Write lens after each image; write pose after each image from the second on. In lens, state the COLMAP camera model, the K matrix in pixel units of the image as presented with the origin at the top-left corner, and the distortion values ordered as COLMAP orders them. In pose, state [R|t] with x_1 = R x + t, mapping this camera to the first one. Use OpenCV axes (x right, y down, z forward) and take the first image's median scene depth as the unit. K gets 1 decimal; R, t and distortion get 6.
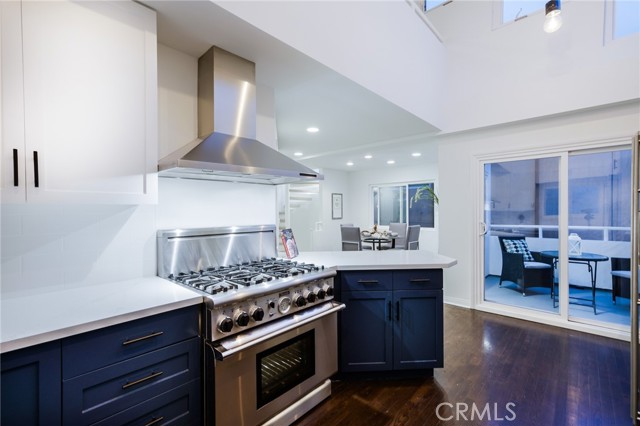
lens RADIAL K [[291.7, 0, 315.9], [0, 291.7, 210.5], [0, 0, 1]] dist [0.012272, -0.000144]
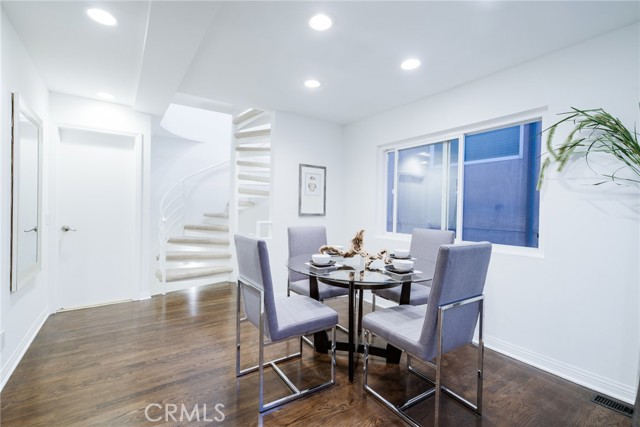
lens RADIAL K [[291.7, 0, 316.8], [0, 291.7, 212.3], [0, 0, 1]] dist [0.012272, -0.000144]
pose [[0.977239, 0.024277, -0.210745, 0.190674], [-0.022434, 0.999686, 0.011130, 0.017226], [0.210950, -0.006149, 0.977478, 0.520183]]
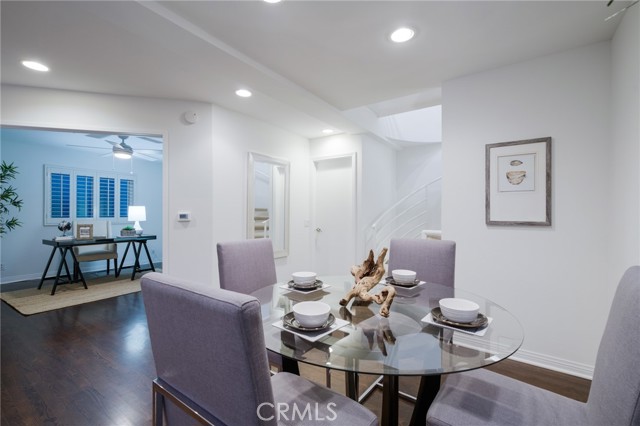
lens RADIAL K [[291.7, 0, 317.3], [0, 291.7, 210.0], [0, 0, 1]] dist [0.012272, -0.000144]
pose [[0.130155, -0.004173, -0.991485, 0.352973], [-0.007743, 0.999956, -0.005225, 0.016304], [0.991463, 0.008358, 0.130117, 0.772079]]
